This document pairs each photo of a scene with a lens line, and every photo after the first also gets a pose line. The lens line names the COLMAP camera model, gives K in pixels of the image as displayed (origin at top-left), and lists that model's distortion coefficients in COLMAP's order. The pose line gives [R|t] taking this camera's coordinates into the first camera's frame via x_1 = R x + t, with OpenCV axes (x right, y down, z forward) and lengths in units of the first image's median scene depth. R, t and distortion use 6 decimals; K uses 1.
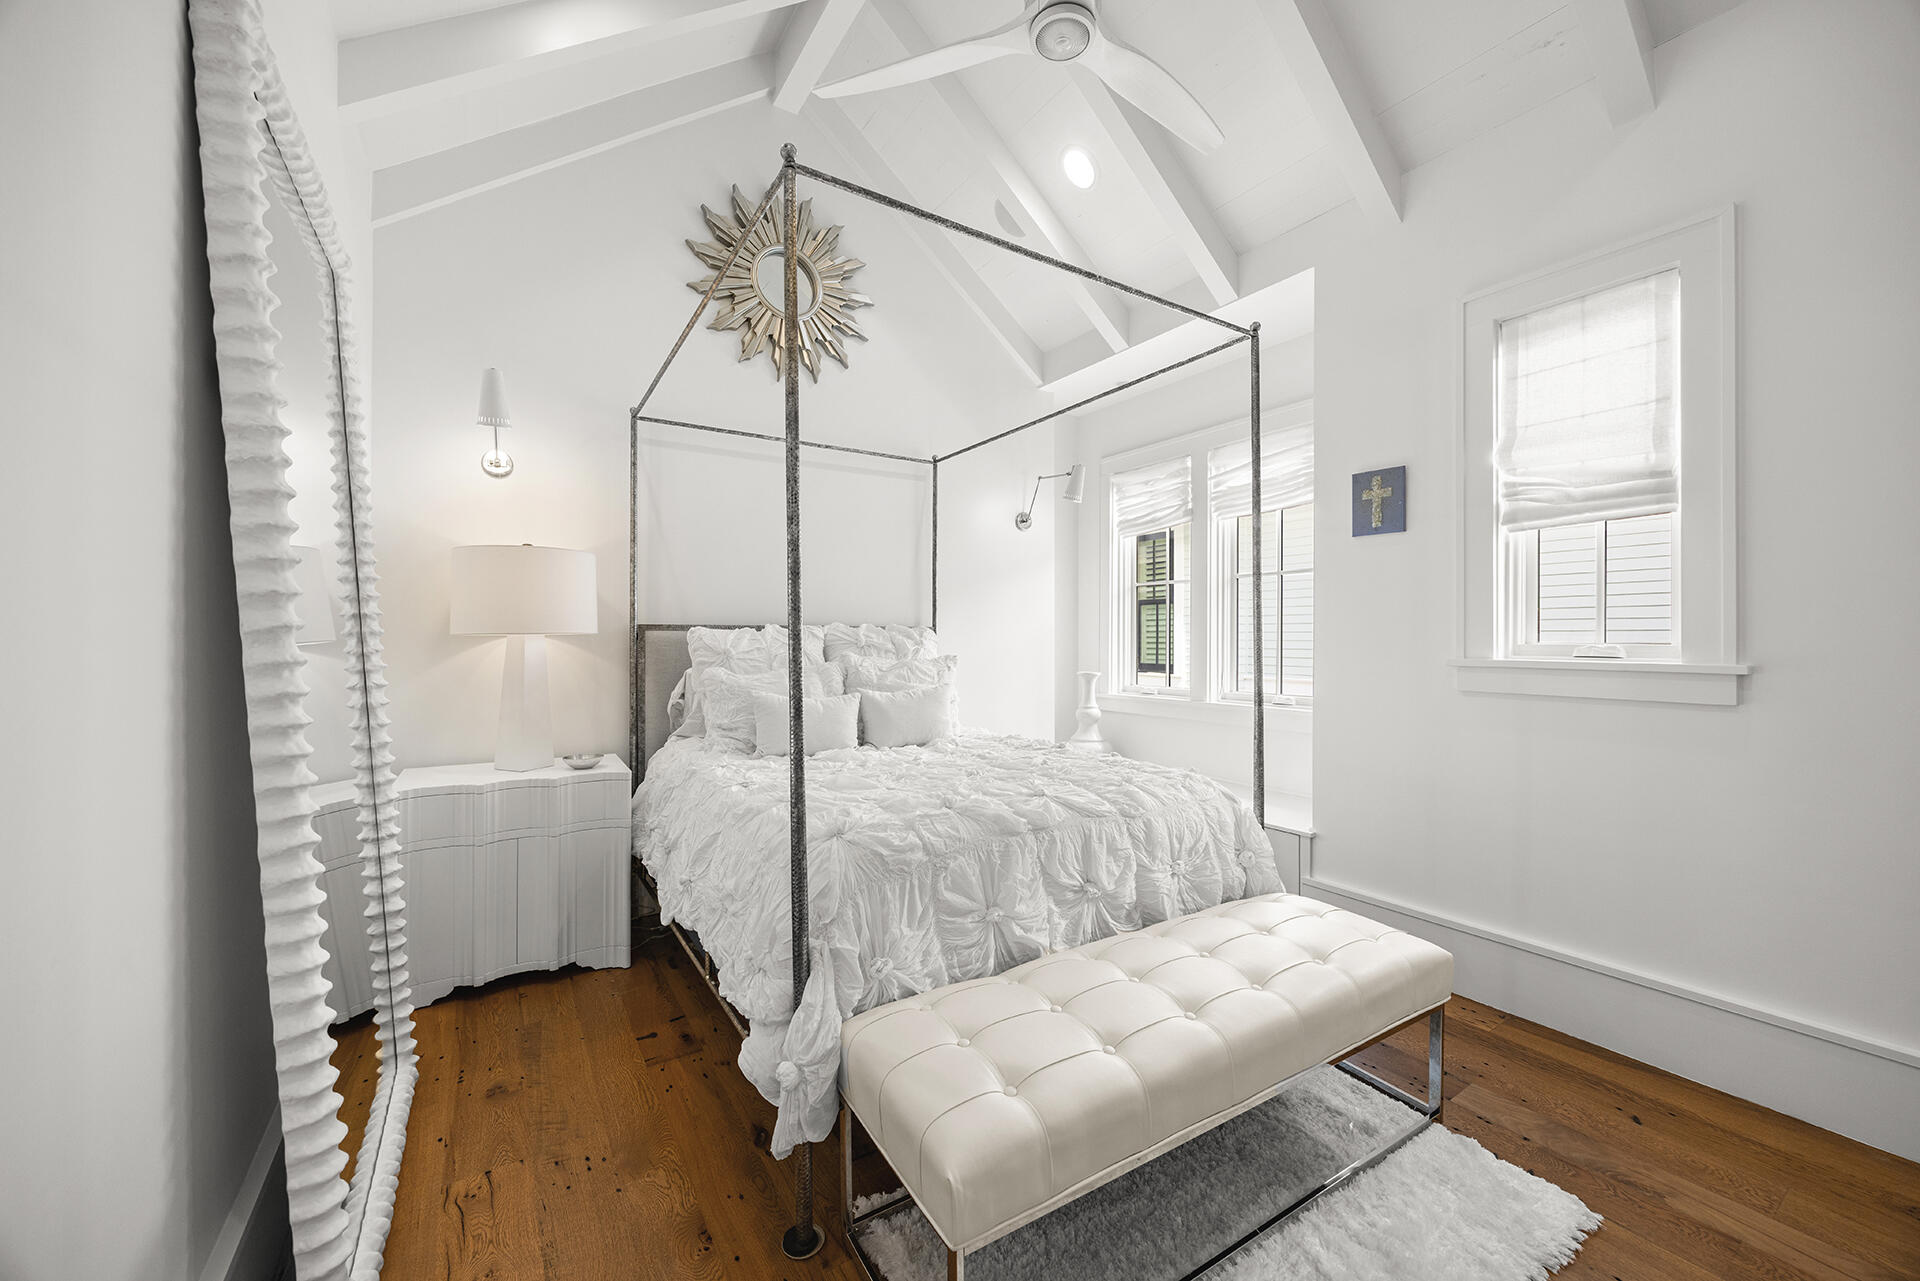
lens RADIAL K [[734.1, 0, 953.3], [0, 734.1, 645.0], [0, 0, 1]] dist [-0.003238, -0.000926]
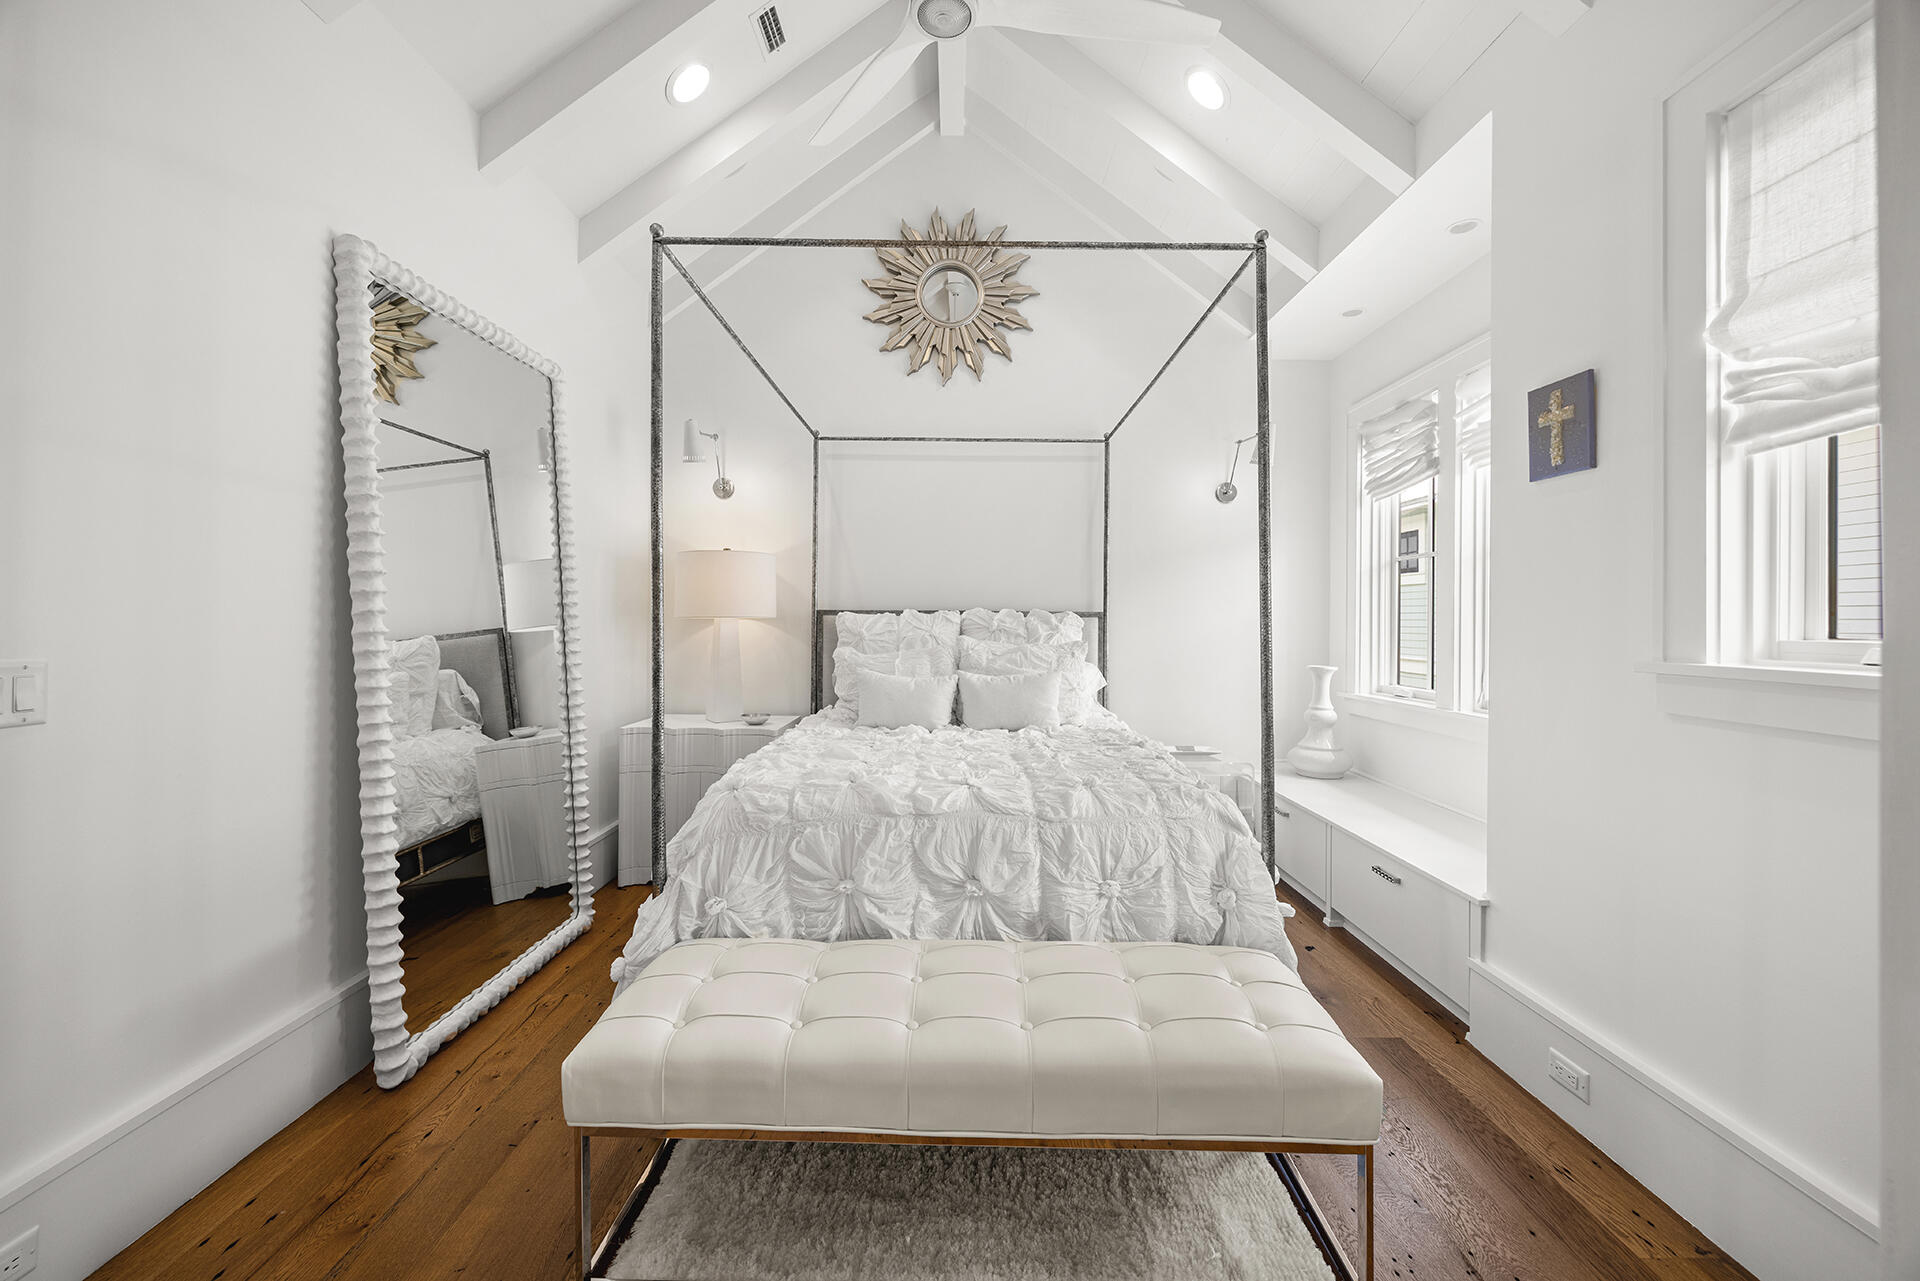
lens RADIAL K [[734.1, 0, 951.6], [0, 734.1, 624.3], [0, 0, 1]] dist [-0.003238, -0.000926]
pose [[0.840021, 0.008846, -0.542482, 0.544791], [-0.013116, 0.999906, -0.004005, -0.003348], [0.542396, 0.010480, 0.840058, 0.144508]]
